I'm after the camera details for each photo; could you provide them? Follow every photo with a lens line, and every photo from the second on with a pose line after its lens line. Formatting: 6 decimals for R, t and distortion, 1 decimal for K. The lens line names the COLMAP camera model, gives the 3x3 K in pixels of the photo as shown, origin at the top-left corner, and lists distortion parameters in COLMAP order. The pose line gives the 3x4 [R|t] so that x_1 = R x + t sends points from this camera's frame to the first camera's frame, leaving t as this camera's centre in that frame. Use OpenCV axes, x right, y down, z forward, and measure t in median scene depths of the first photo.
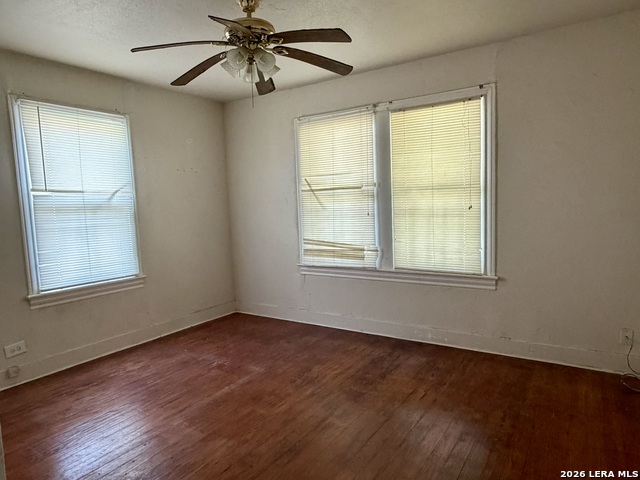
lens RADIAL K [[417.1, 0, 322.2], [0, 417.1, 240.7], [0, 0, 1]] dist [0.002127, 0.000500]
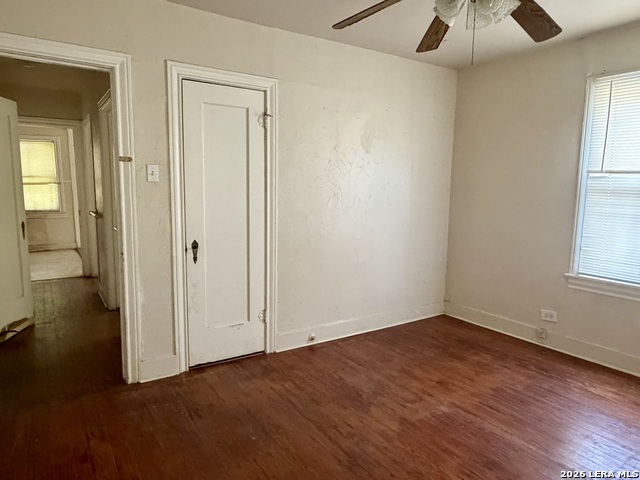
lens RADIAL K [[417.1, 0, 316.8], [0, 417.1, 244.5], [0, 0, 1]] dist [0.002127, 0.000500]
pose [[-0.403608, 0.158453, -0.901107, 0.483700], [-0.079004, 0.975175, 0.206864, -0.105926], [0.911515, 0.154683, -0.381069, 0.810691]]
